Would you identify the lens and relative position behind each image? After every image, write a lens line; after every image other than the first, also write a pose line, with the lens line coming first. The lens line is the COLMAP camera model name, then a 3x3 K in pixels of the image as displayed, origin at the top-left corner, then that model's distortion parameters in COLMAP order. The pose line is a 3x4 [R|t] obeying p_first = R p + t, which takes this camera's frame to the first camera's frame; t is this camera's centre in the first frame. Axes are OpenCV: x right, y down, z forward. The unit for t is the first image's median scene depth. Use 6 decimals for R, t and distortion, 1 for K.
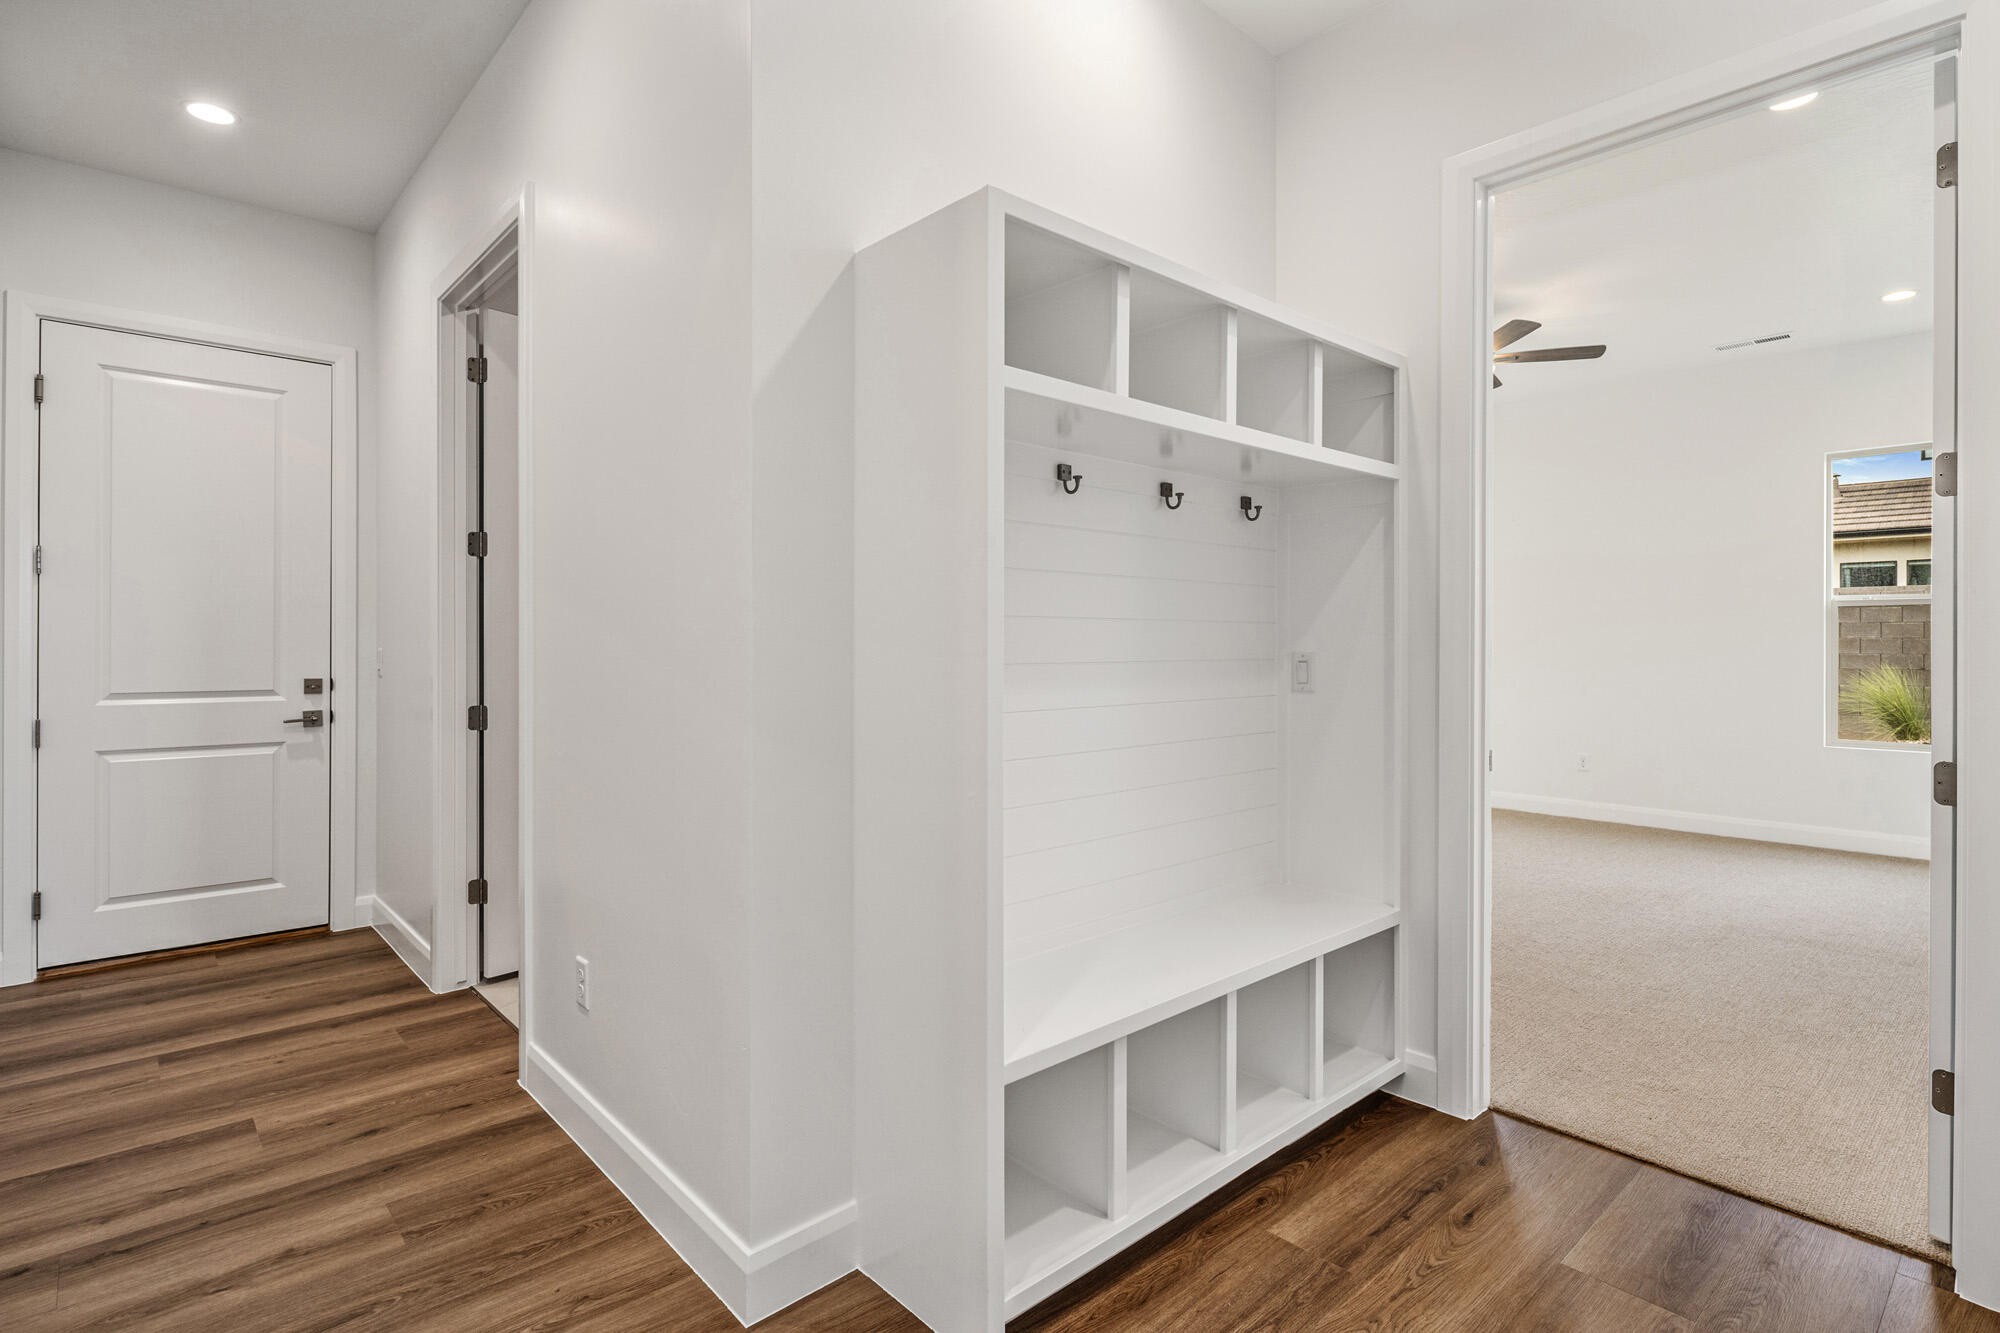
lens RADIAL K [[985.7, 0, 998.2], [0, 985.7, 640.5], [0, 0, 1]] dist [0.000898, -0.001128]
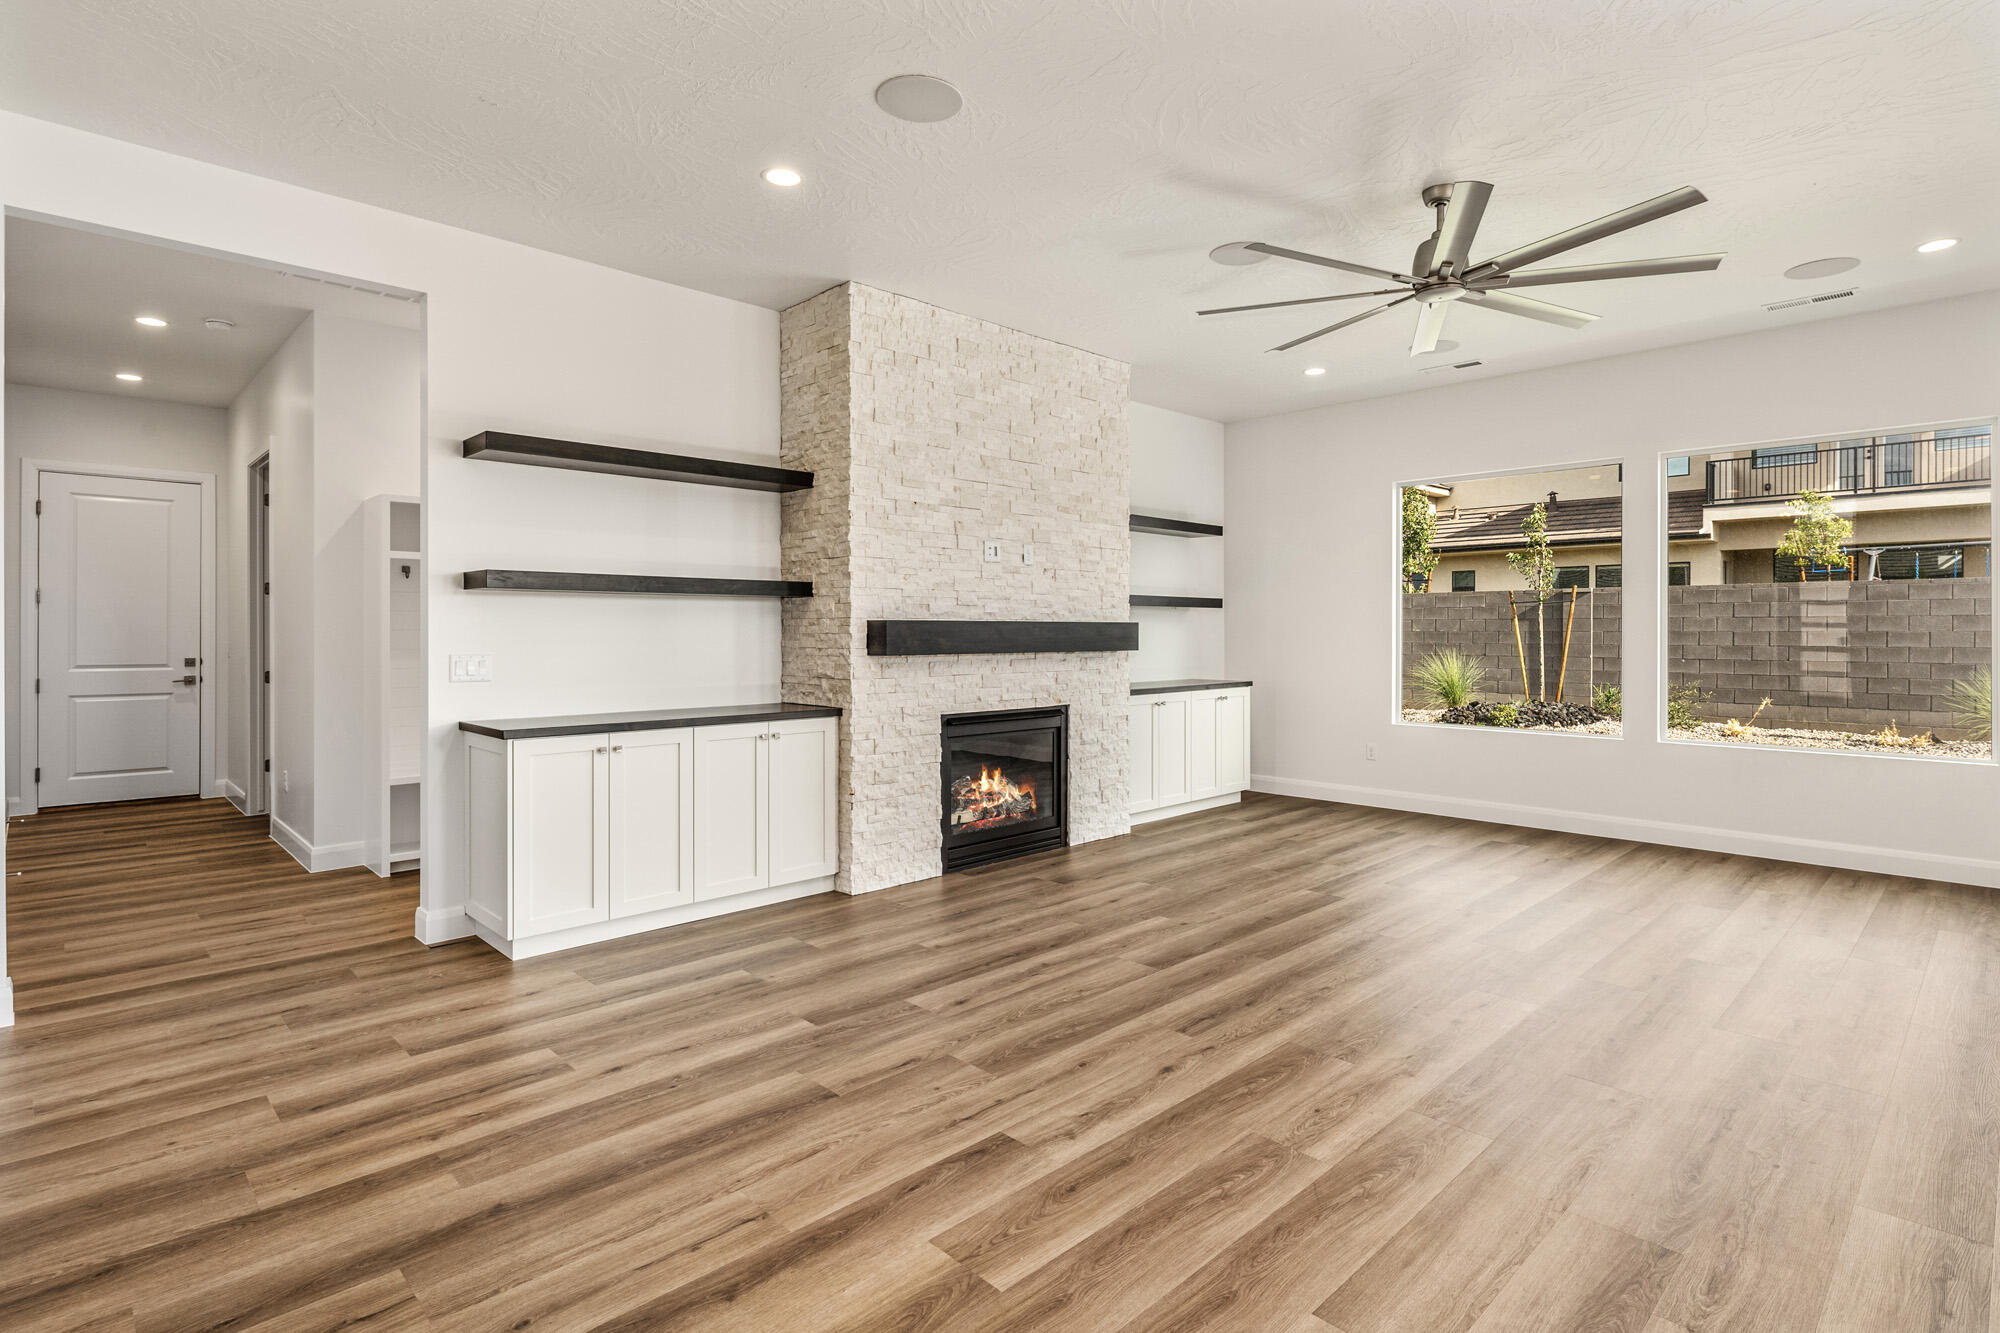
lens RADIAL K [[992.7, 0, 1002.7], [0, 992.7, 631.6], [0, 0, 1]] dist [0.002963, -0.001161]
pose [[0.999345, -0.000375, 0.036186, 0.735539], [0.000354, 1.000000, 0.000577, -0.010709], [-0.036186, -0.000563, 0.999345, -0.884751]]
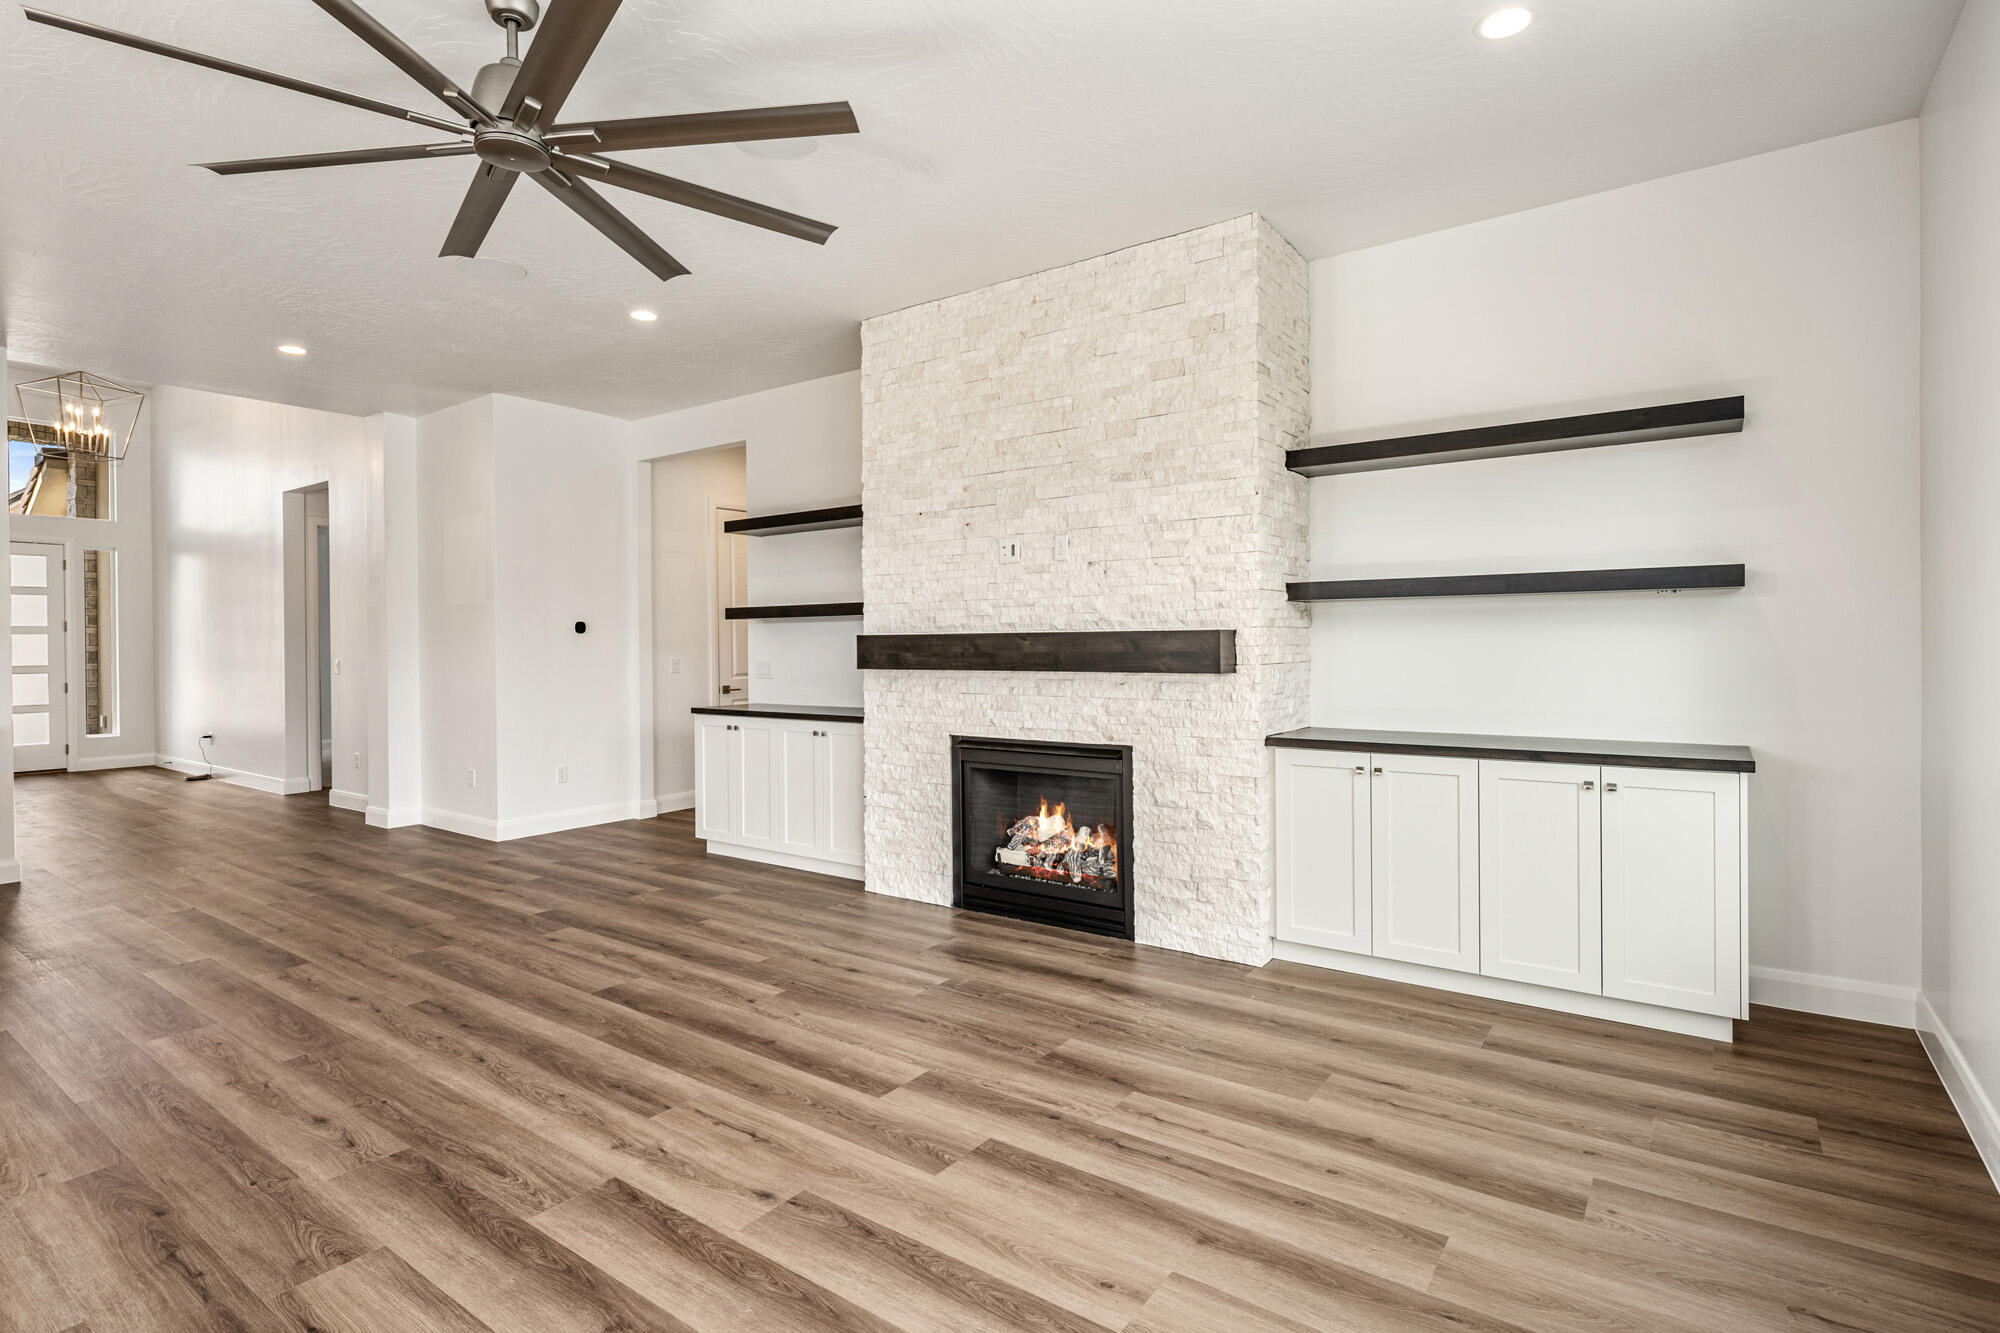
lens RADIAL K [[981.4, 0, 1004.7], [0, 981.4, 645.1], [0, 0, 1]] dist [0.001533, -0.001323]
pose [[0.209268, -0.000749, -0.977858, 1.860968], [0.008212, 0.999966, 0.000992, -0.011205], [0.977824, -0.008238, 0.209267, 0.207396]]
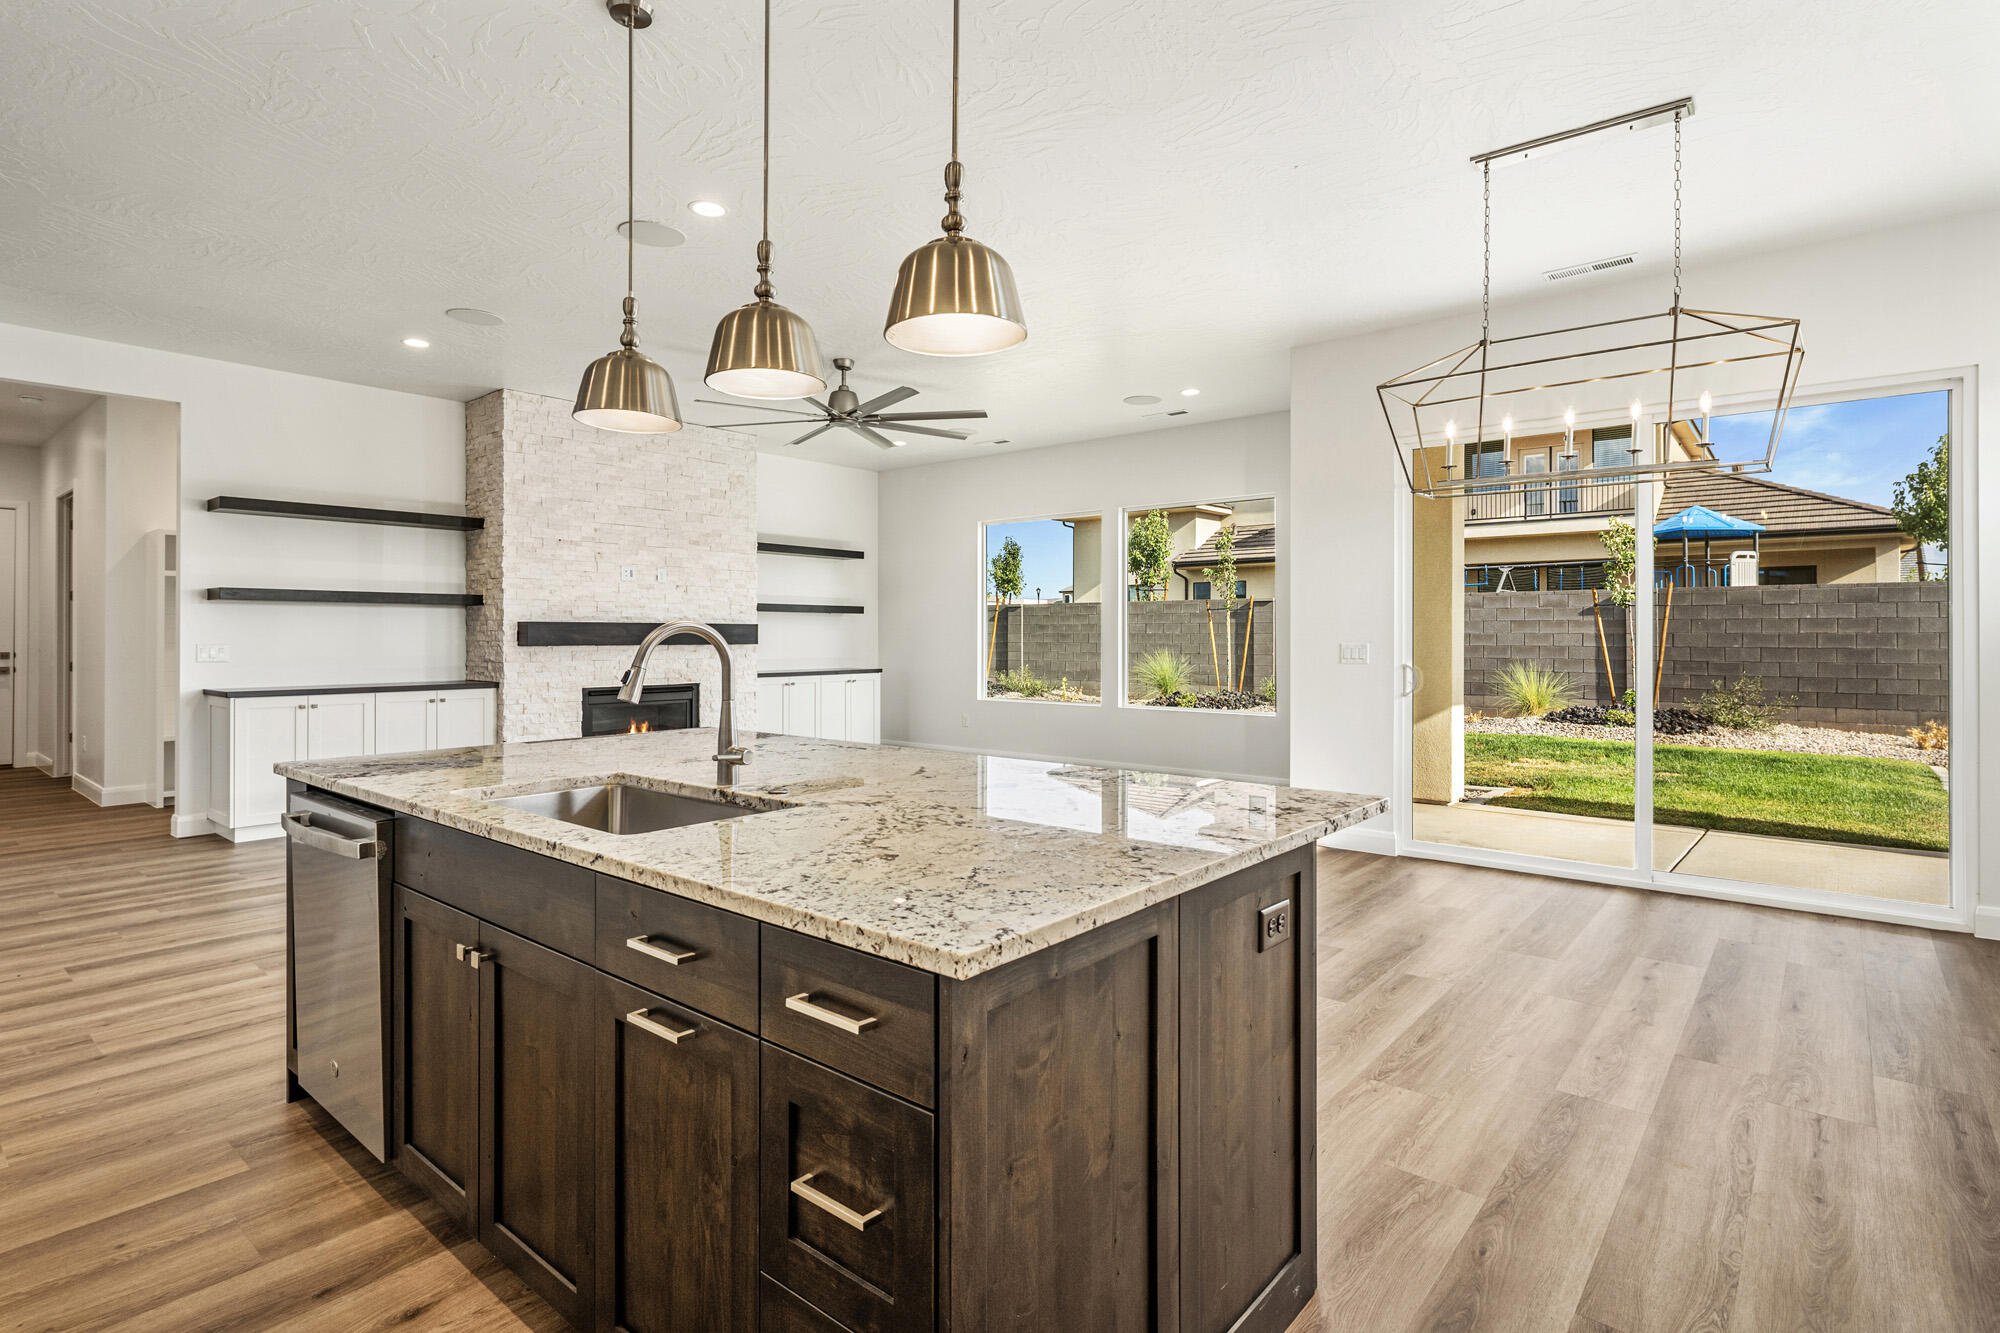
lens RADIAL K [[992.7, 0, 1002.7], [0, 992.7, 631.6], [0, 0, 1]] dist [0.002963, -0.001161]
pose [[0.990378, 0.001471, 0.138381, 1.212746], [-0.001052, 0.999995, -0.003099, -0.002139], [-0.138385, 0.002923, 0.990374, -1.517053]]
